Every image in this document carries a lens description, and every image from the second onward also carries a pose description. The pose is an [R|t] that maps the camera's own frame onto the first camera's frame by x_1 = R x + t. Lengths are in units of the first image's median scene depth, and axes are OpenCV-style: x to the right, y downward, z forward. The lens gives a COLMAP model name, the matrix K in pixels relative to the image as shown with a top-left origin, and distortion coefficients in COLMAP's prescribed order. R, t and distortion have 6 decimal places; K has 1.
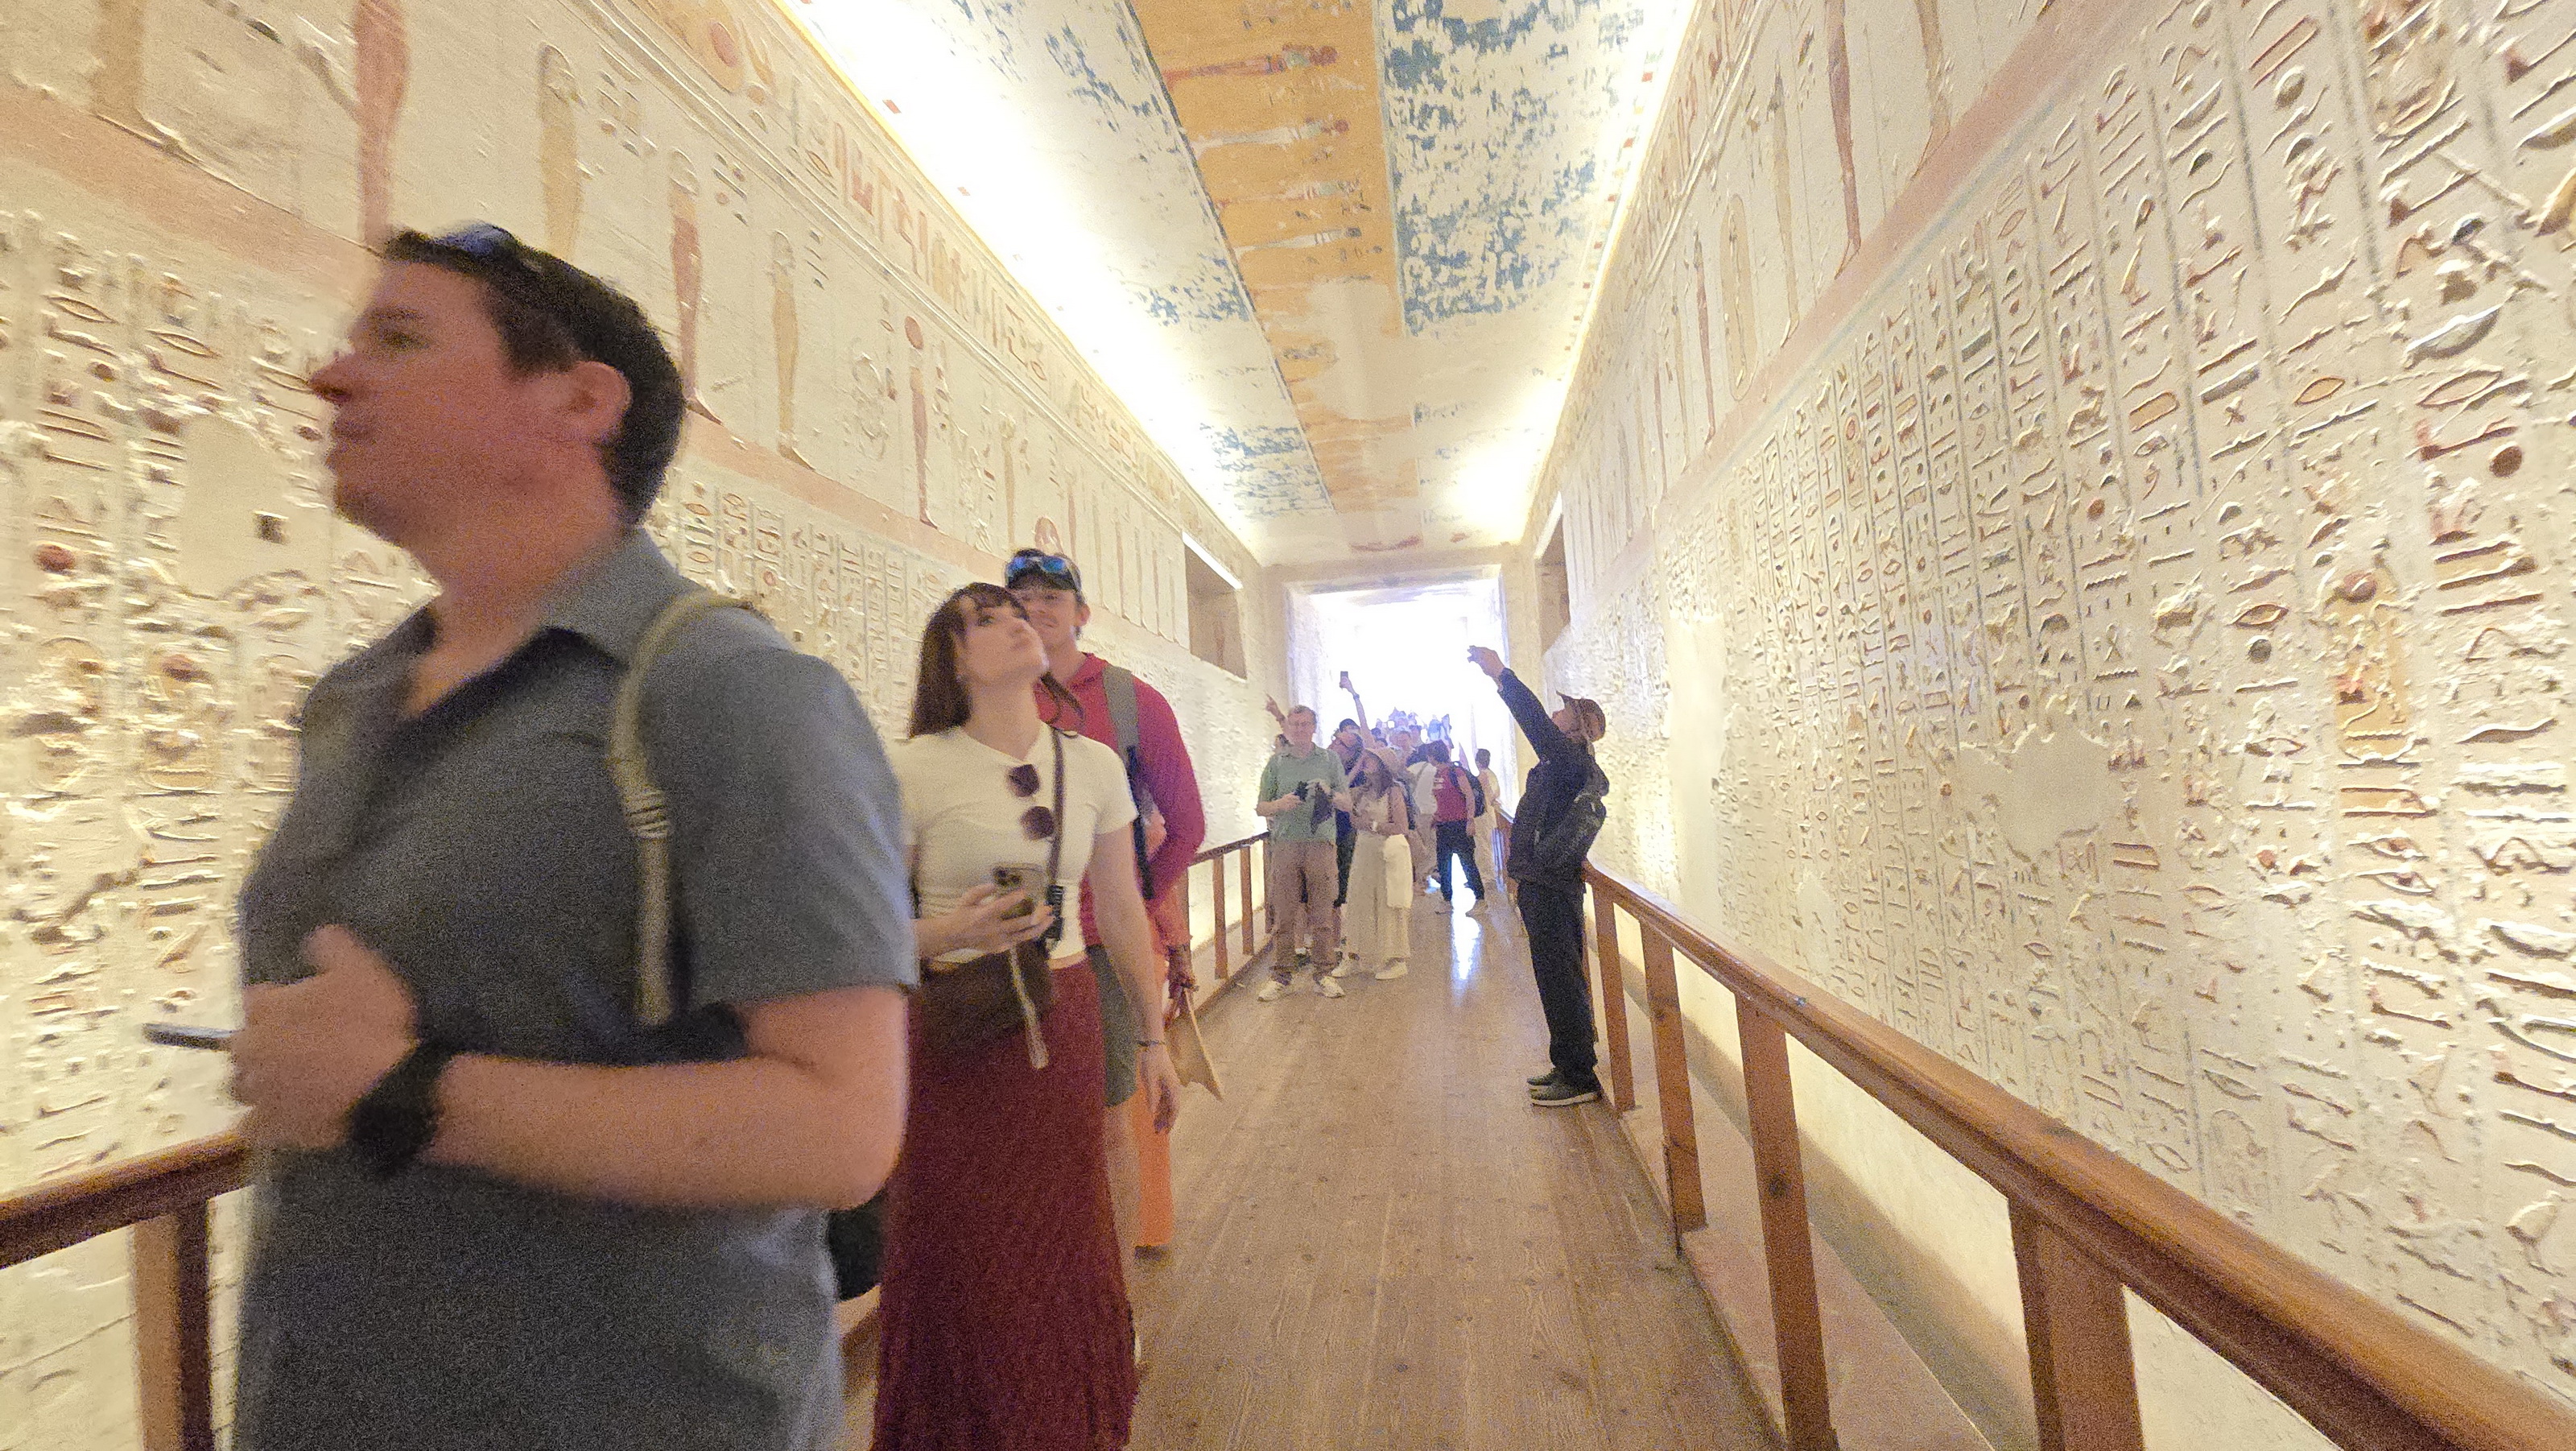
lens RADIAL K [[1051.9, 0, 1276.8], [0, 1051.9, 715.9], [0, 0, 1]] dist [0.008963, -0.007094]
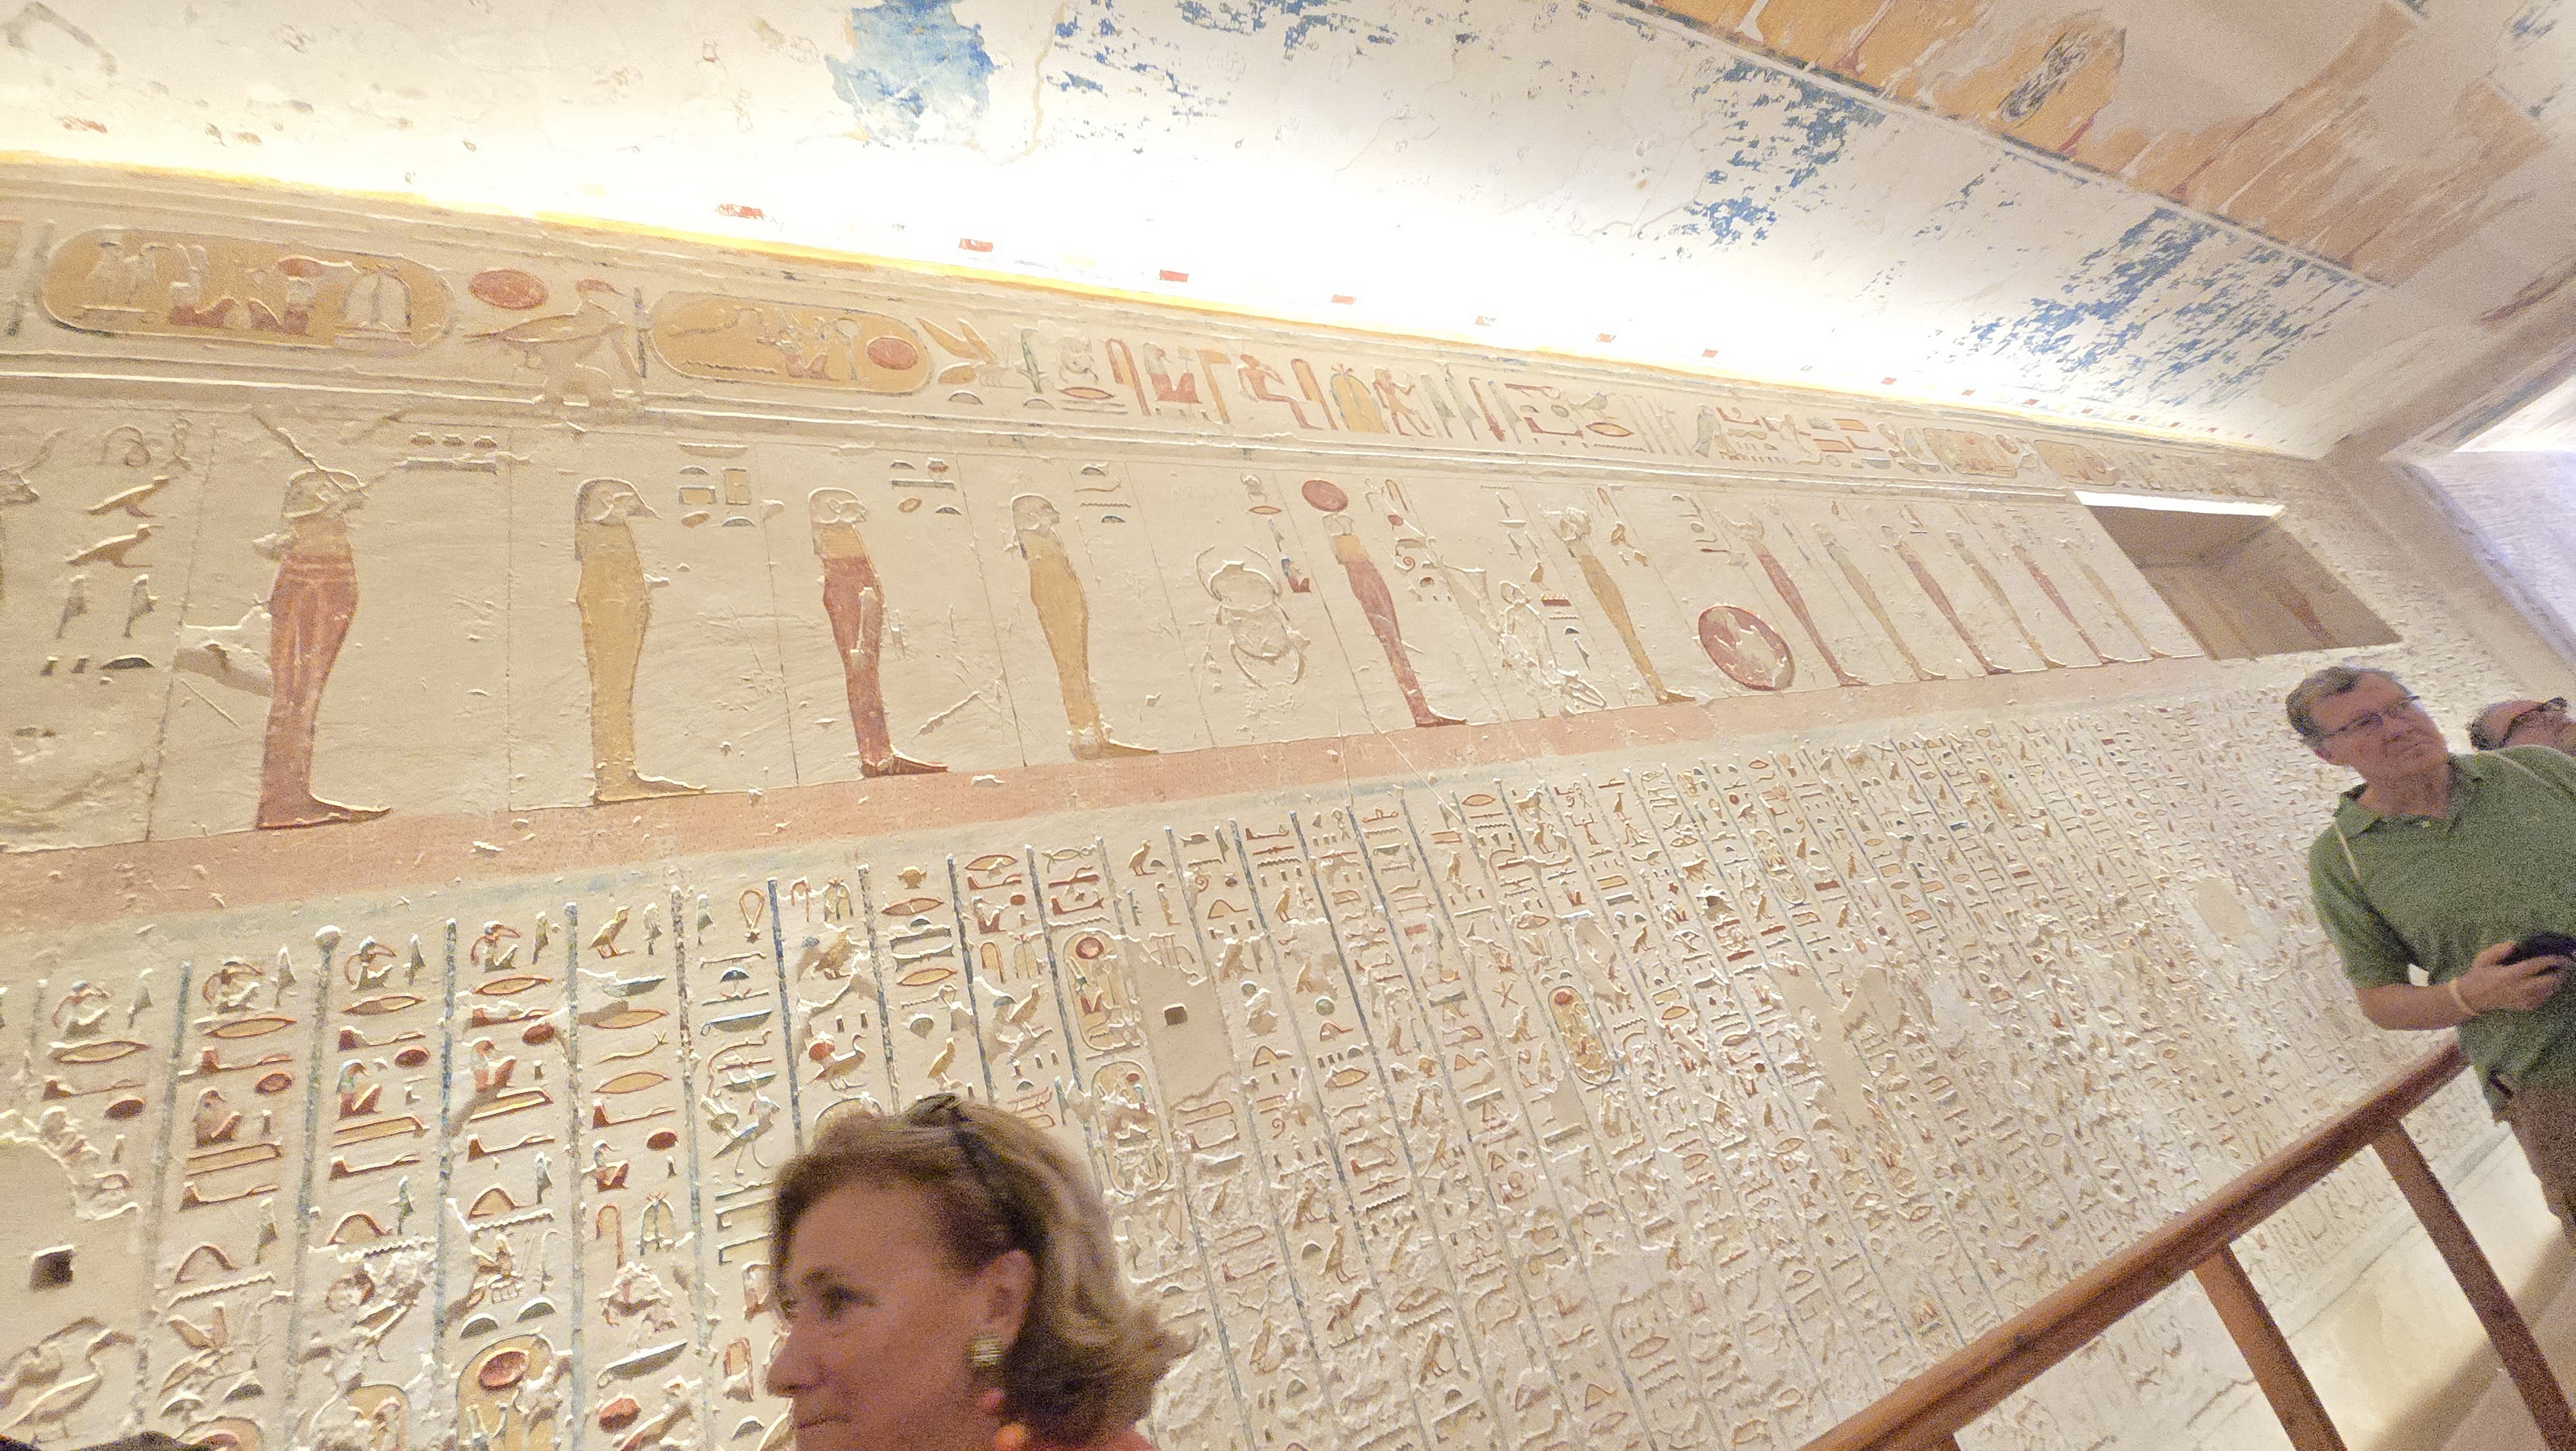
lens RADIAL K [[1051.9, 0, 1286.4], [0, 1051.9, 724.0], [0, 0, 1]] dist [0.008963, -0.007094]
pose [[0.535260, -0.467180, -0.703733, 0.072025], [0.325079, 0.882891, -0.338860, 0.002733], [0.779628, -0.047391, 0.624447, 0.569420]]
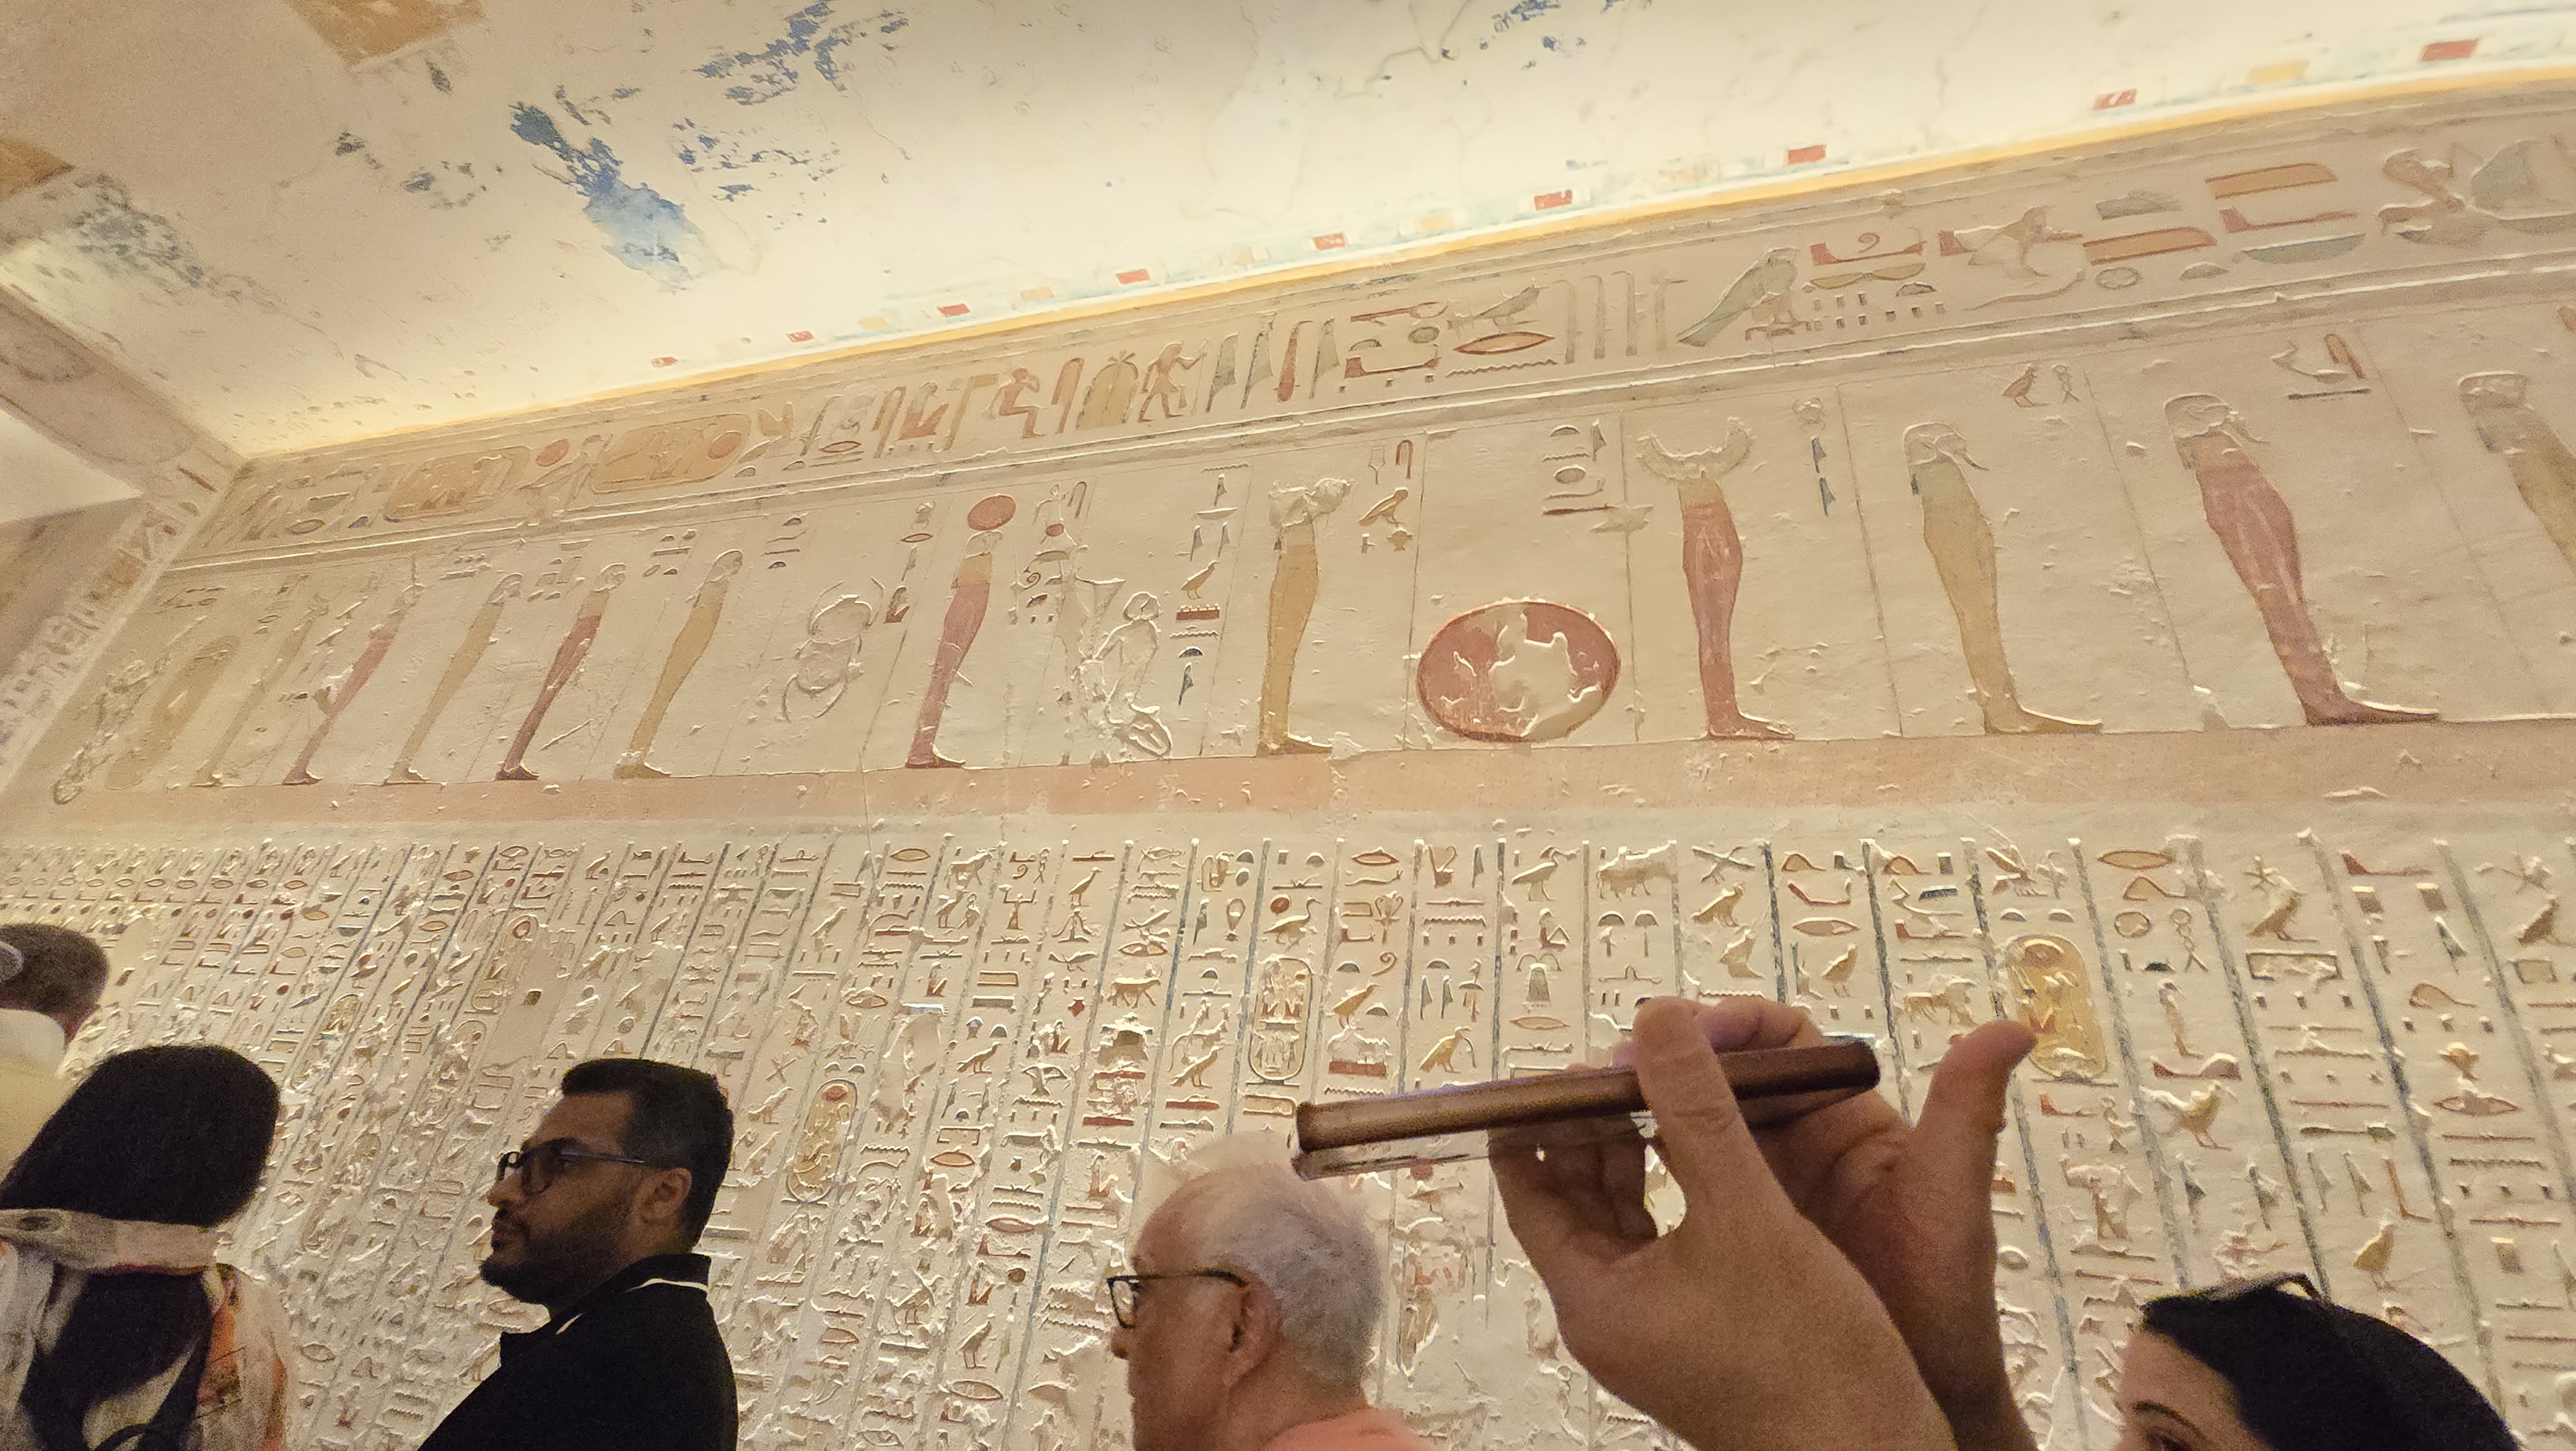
lens RADIAL K [[1051.9, 0, 1276.7], [0, 1051.9, 721.9], [0, 0, 1]] dist [0.008963, -0.007094]
pose [[-0.133132, -0.437481, -0.889318, 0.179513], [-0.044480, 0.899038, -0.435605, 0.041223], [0.990100, -0.018437, -0.139150, 1.359240]]
